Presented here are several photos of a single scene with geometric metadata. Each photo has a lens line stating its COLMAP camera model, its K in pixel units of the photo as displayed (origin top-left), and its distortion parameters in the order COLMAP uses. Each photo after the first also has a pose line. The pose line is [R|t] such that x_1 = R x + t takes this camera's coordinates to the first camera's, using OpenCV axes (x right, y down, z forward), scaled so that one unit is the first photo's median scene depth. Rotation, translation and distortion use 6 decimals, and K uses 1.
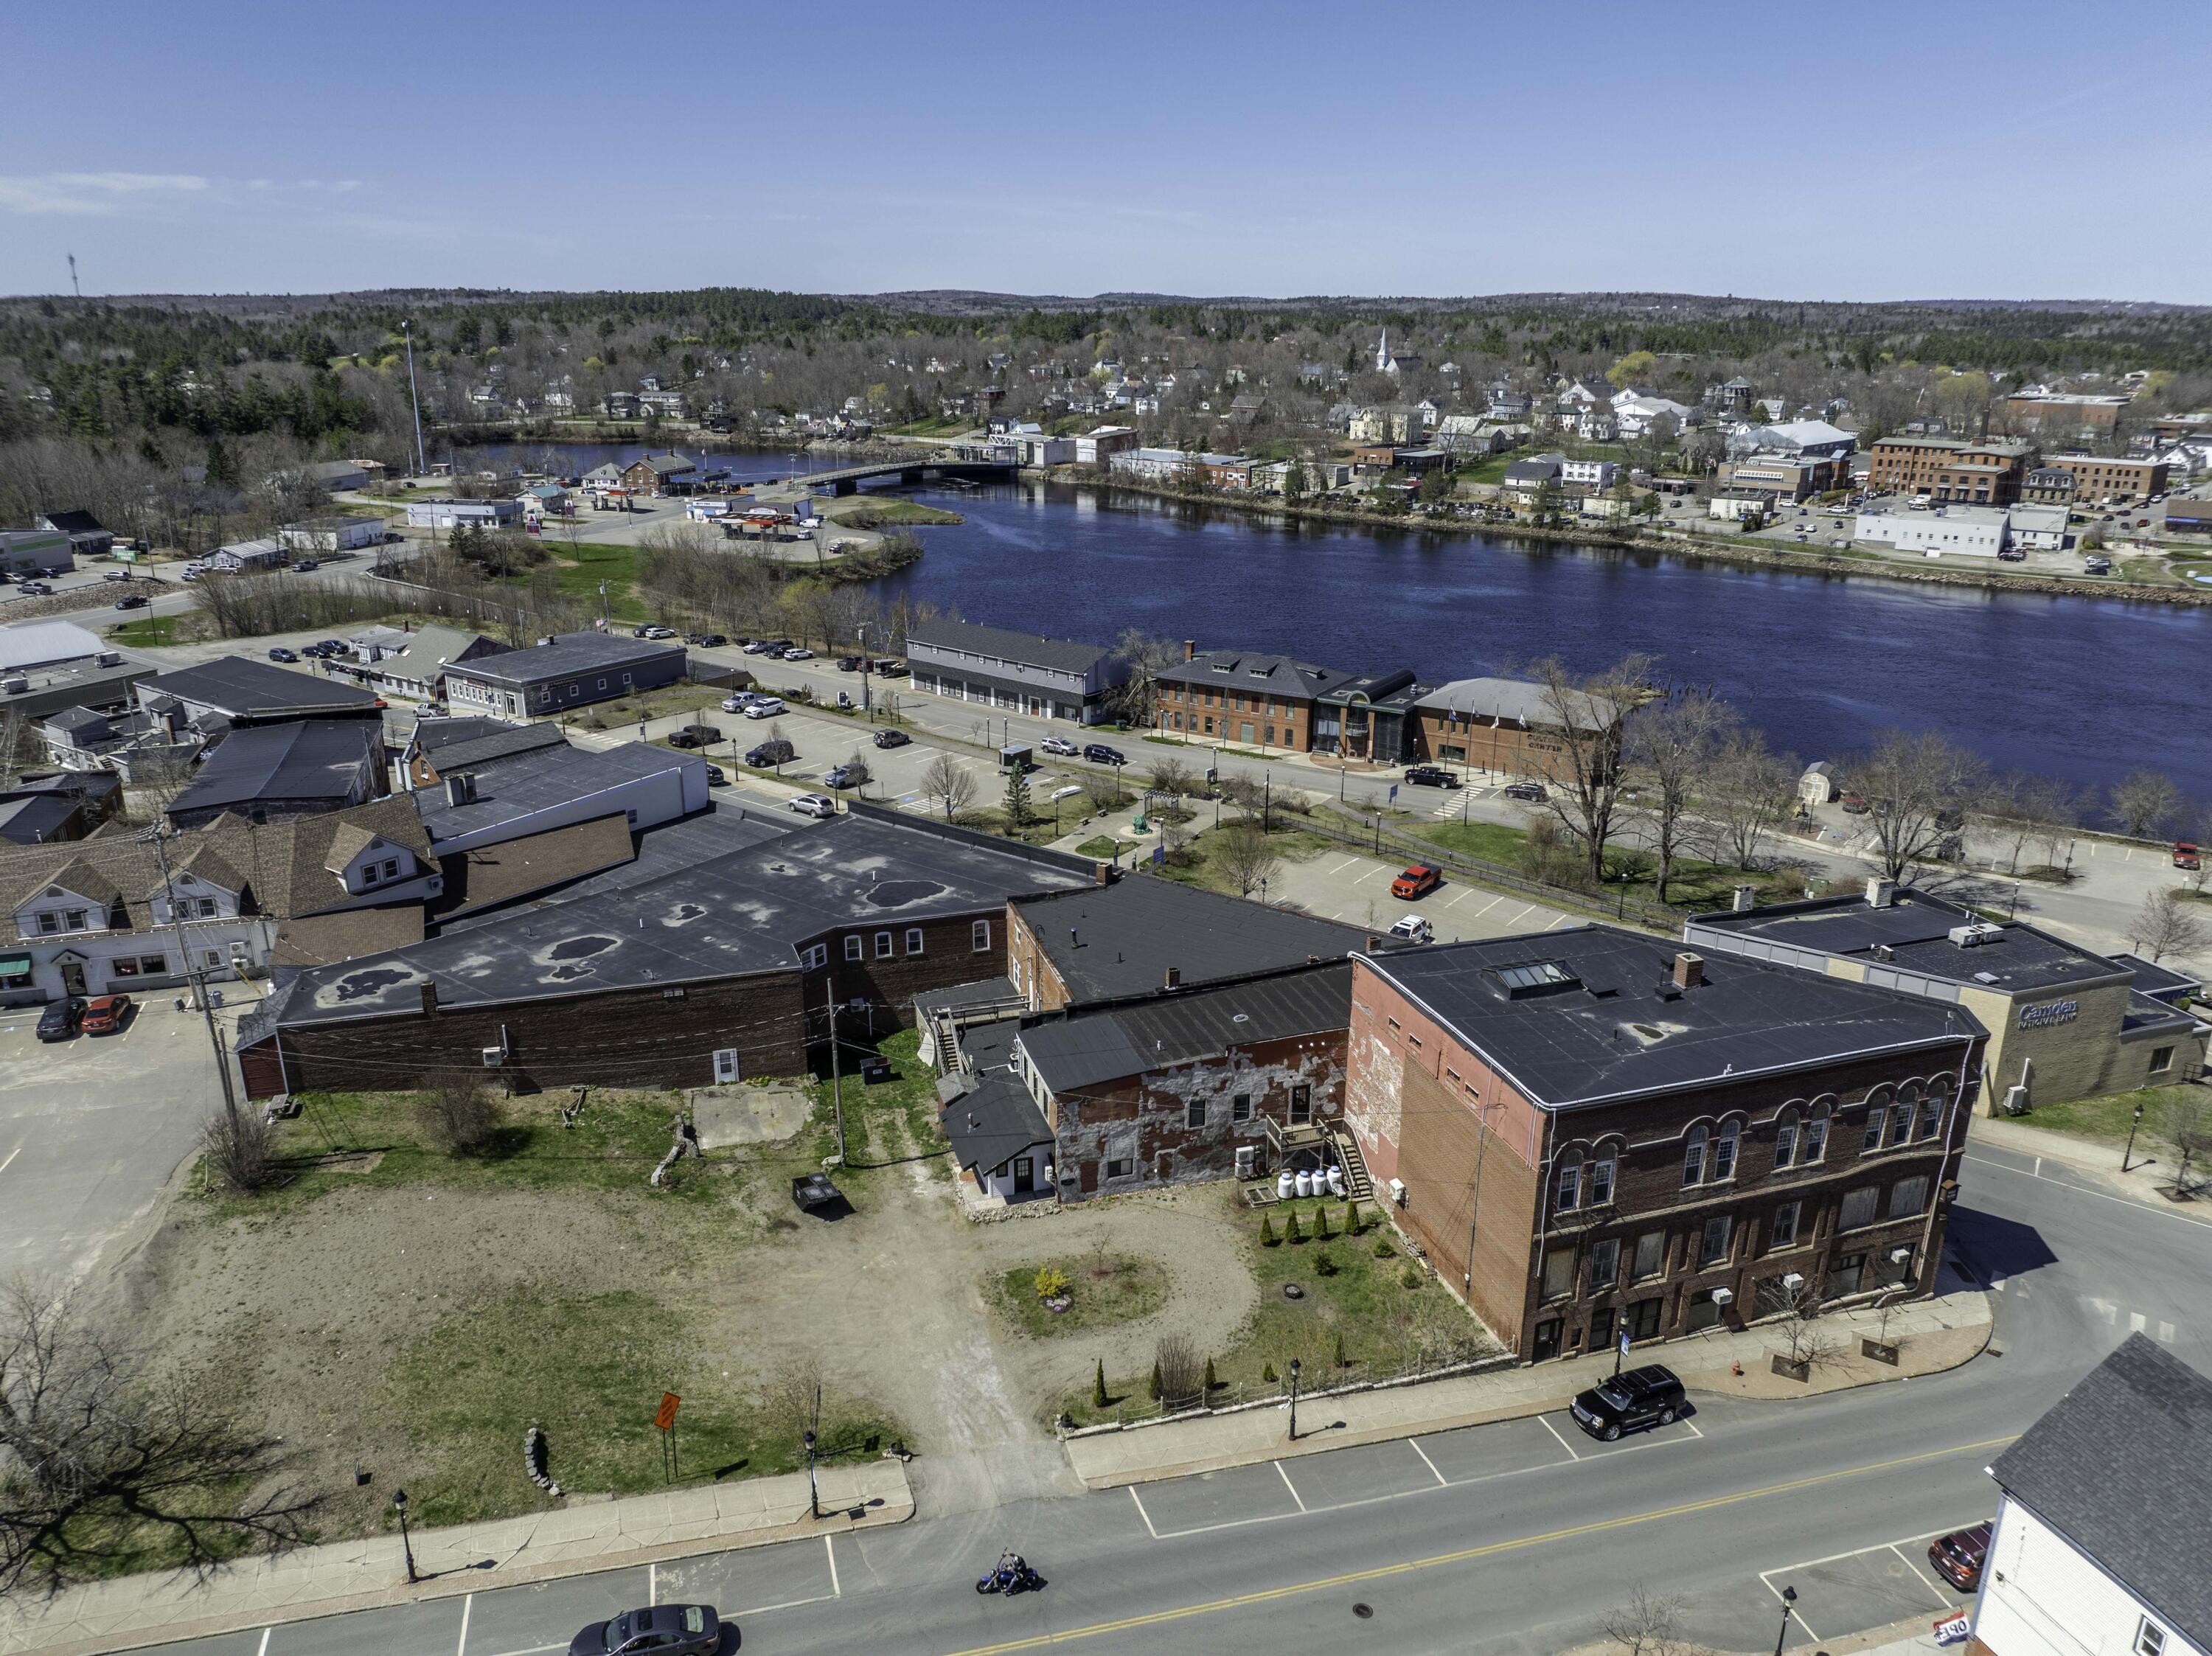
lens RADIAL K [[1554.5, 0, 1106.0], [0, 1554.5, 828.0], [0, 0, 1]] dist [-0.034491, -0.002572]
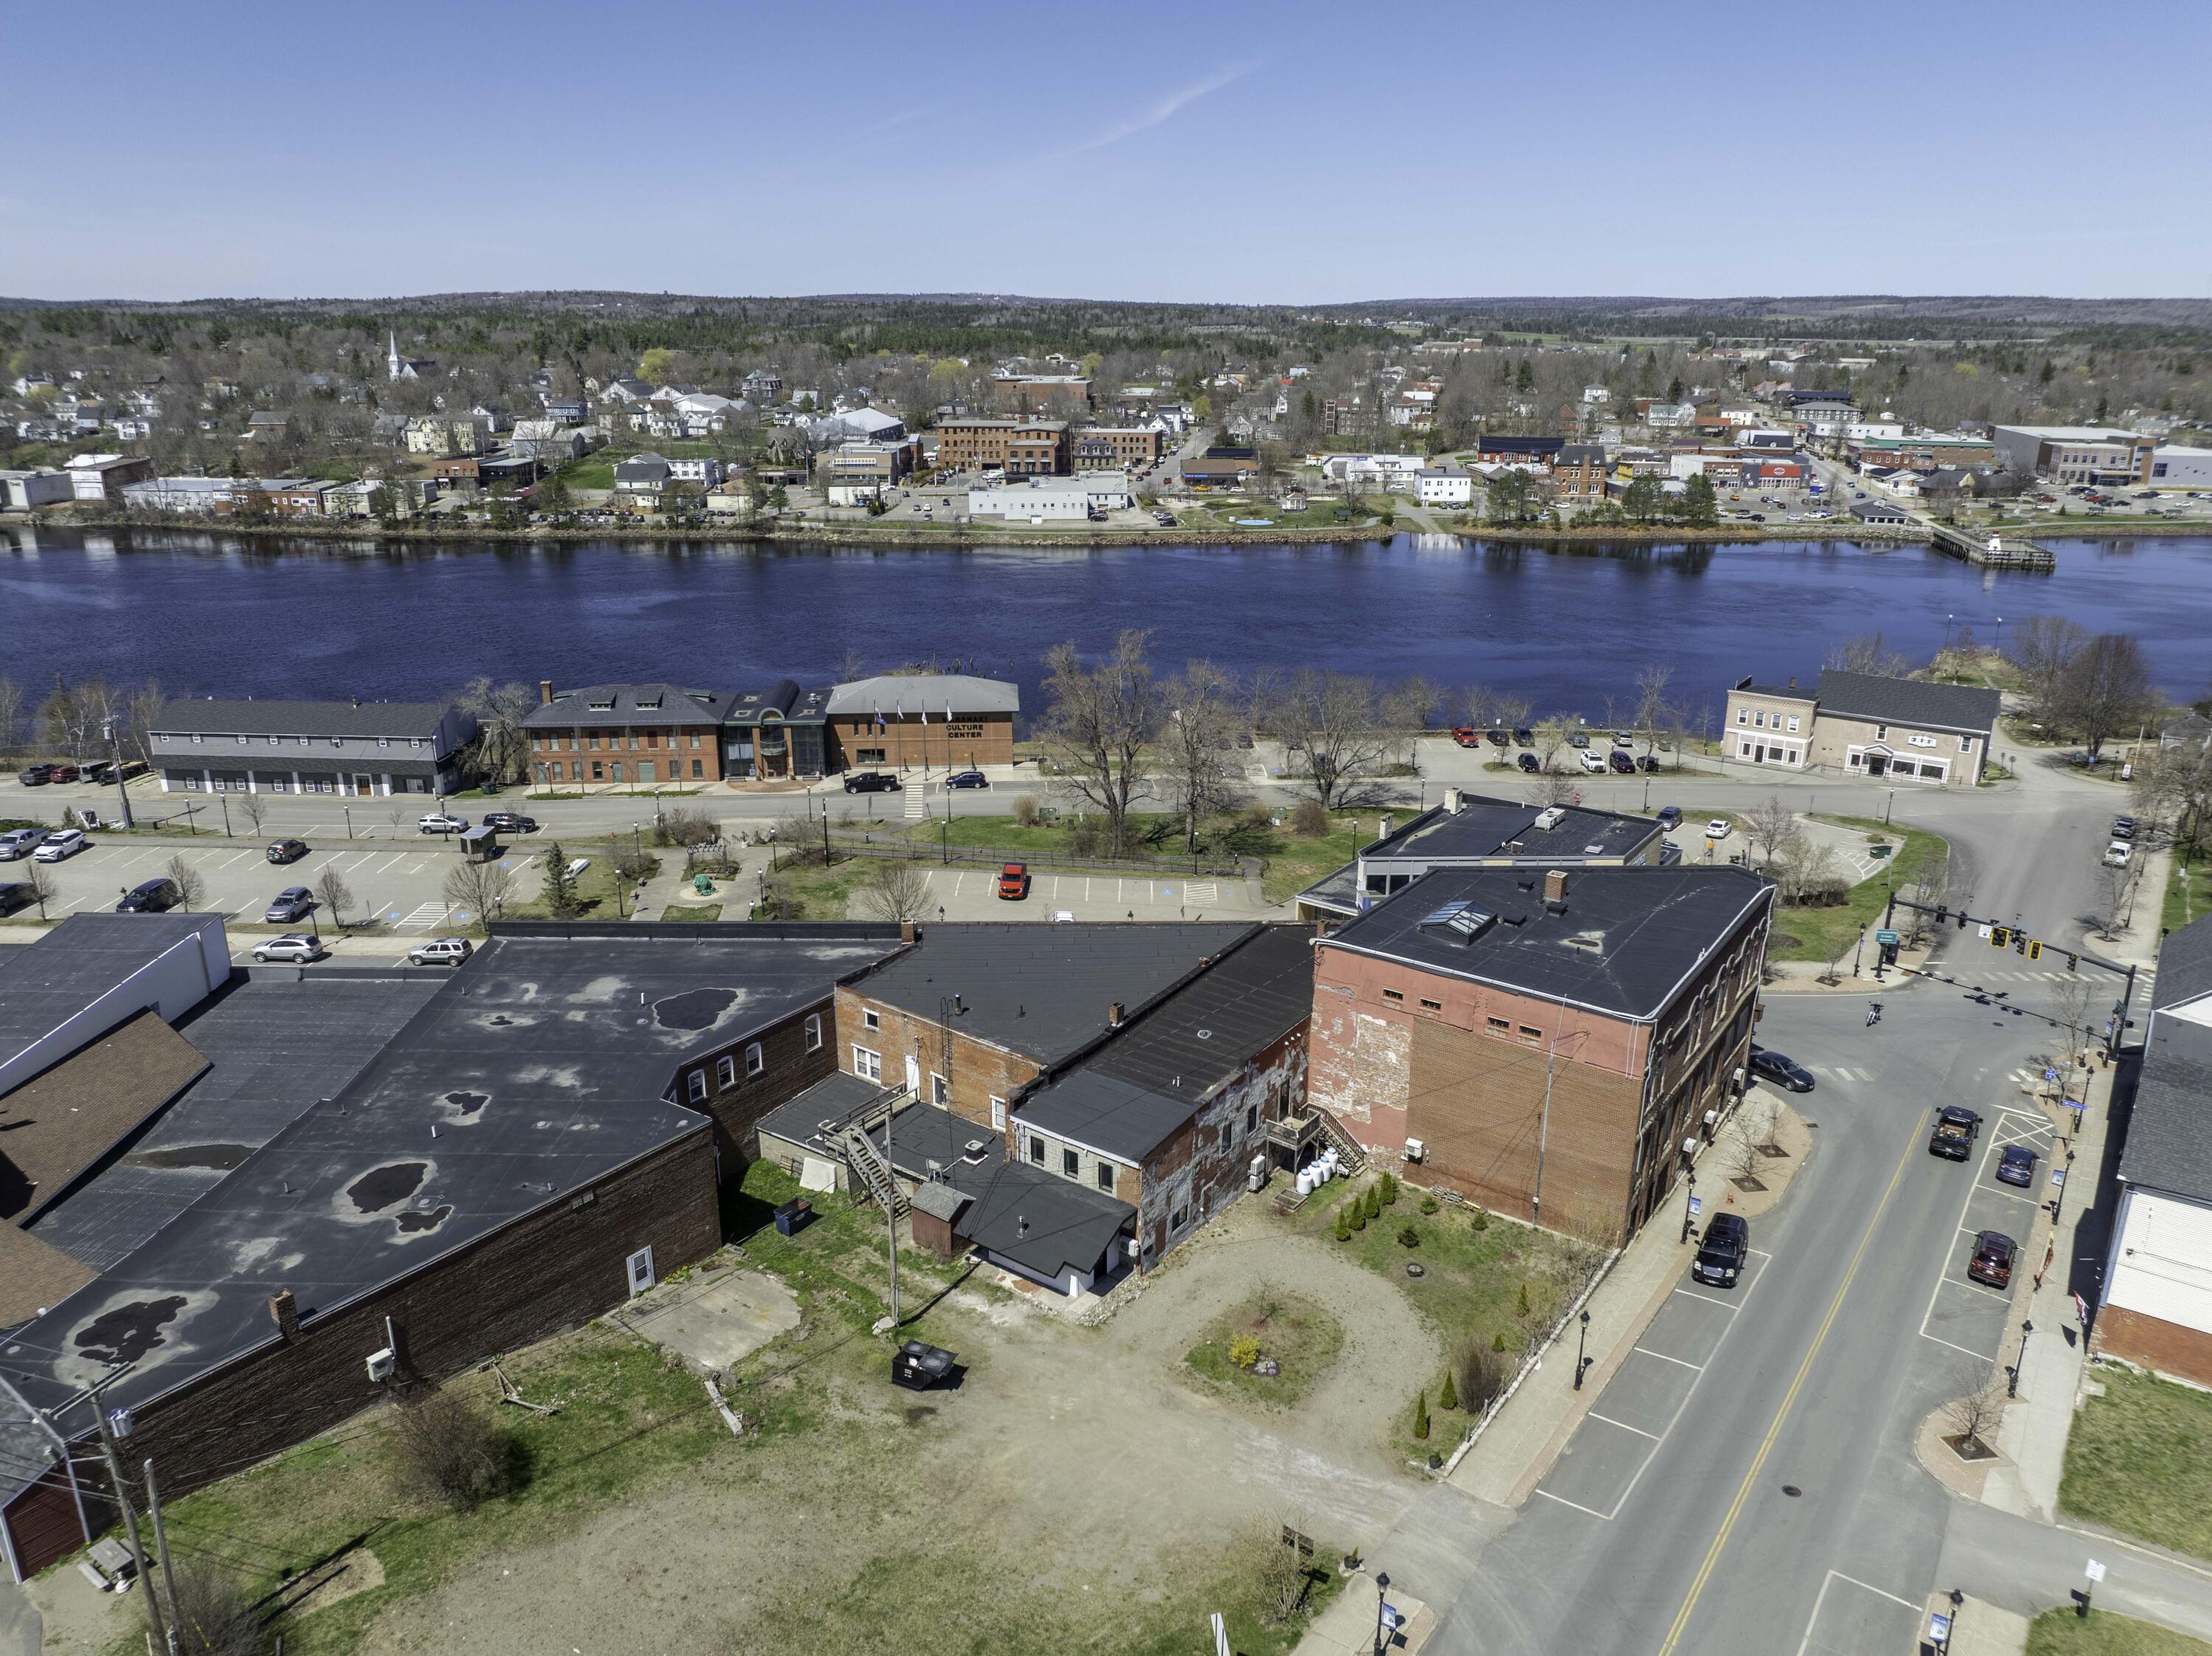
lens RADIAL K [[1554.5, 0, 1106.0], [0, 1554.5, 828.0], [0, 0, 1]] dist [-0.034491, -0.002572]
pose [[0.803360, -0.187674, 0.565146, -0.198377], [0.187078, 0.980530, 0.059682, -0.030181], [-0.565344, 0.057780, 0.822829, 0.090302]]
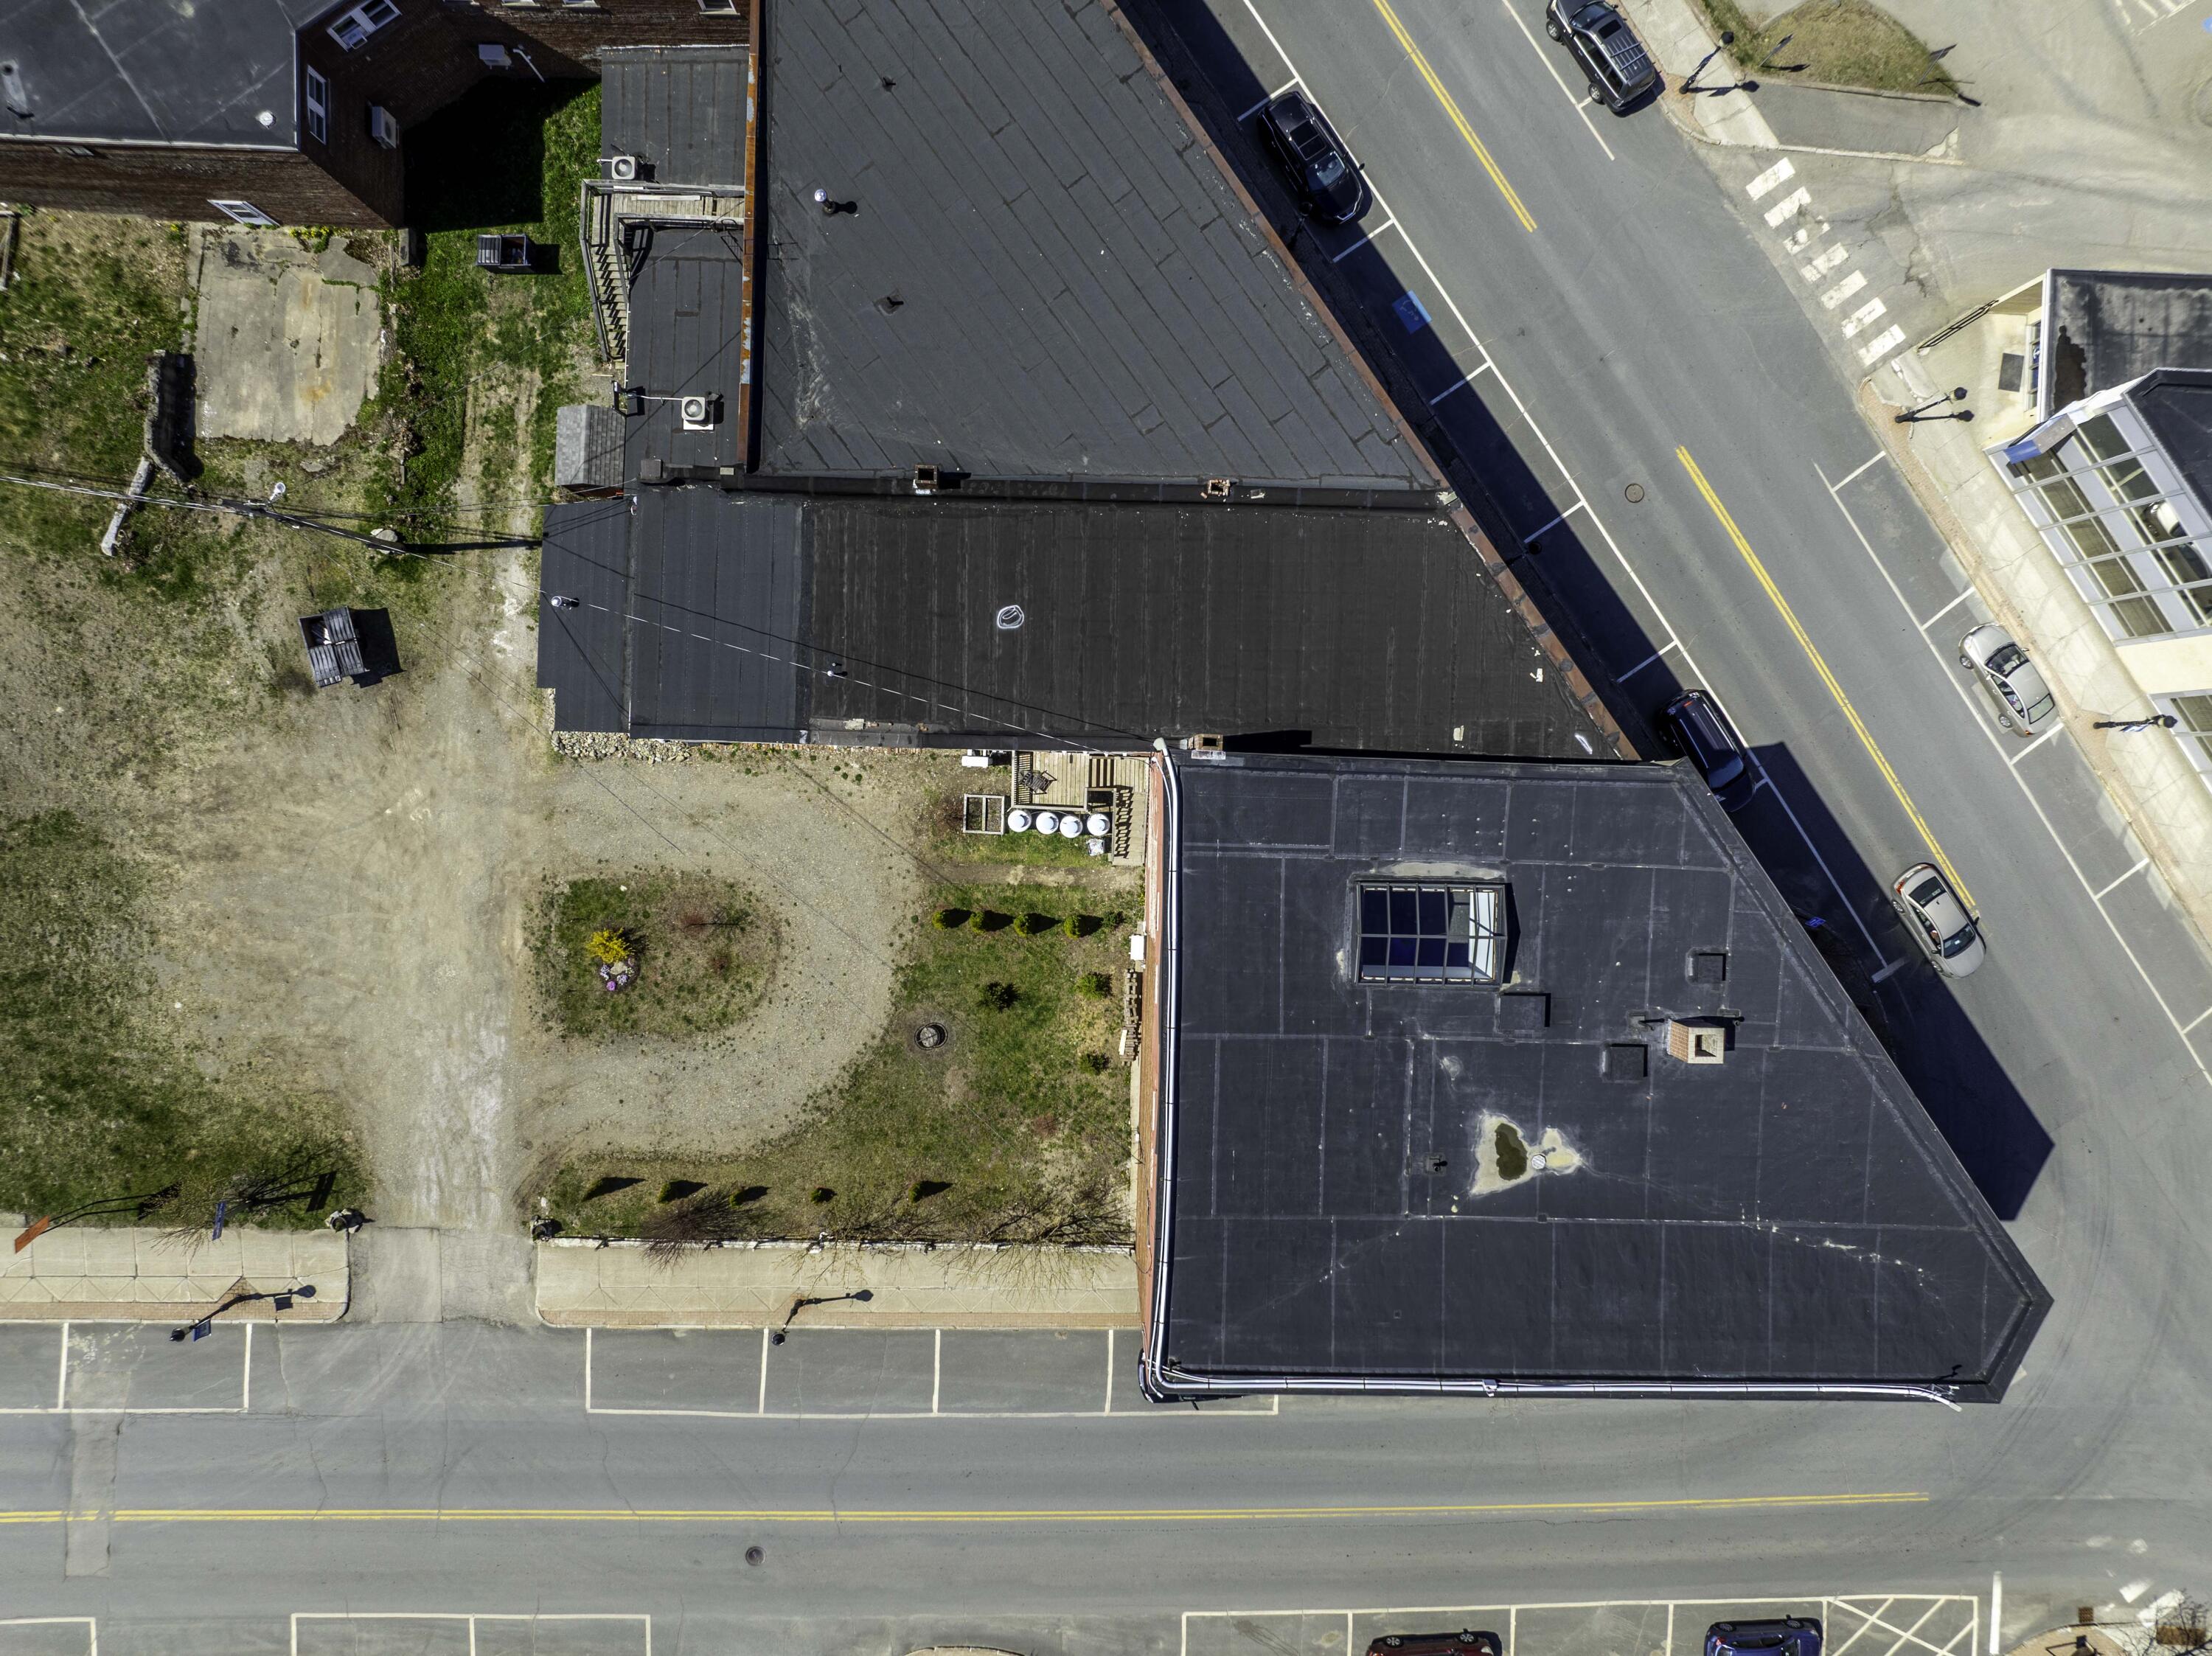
lens RADIAL K [[1565.1, 0, 1106.0], [0, 1565.1, 828.0], [0, 0, 1]] dist [-0.039453, 0.010255]
pose [[0.943960, 0.329752, 0.014291, 0.055188], [-0.110504, 0.274942, 0.955089, -0.160176], [0.311013, -0.903145, 0.295973, 0.313610]]
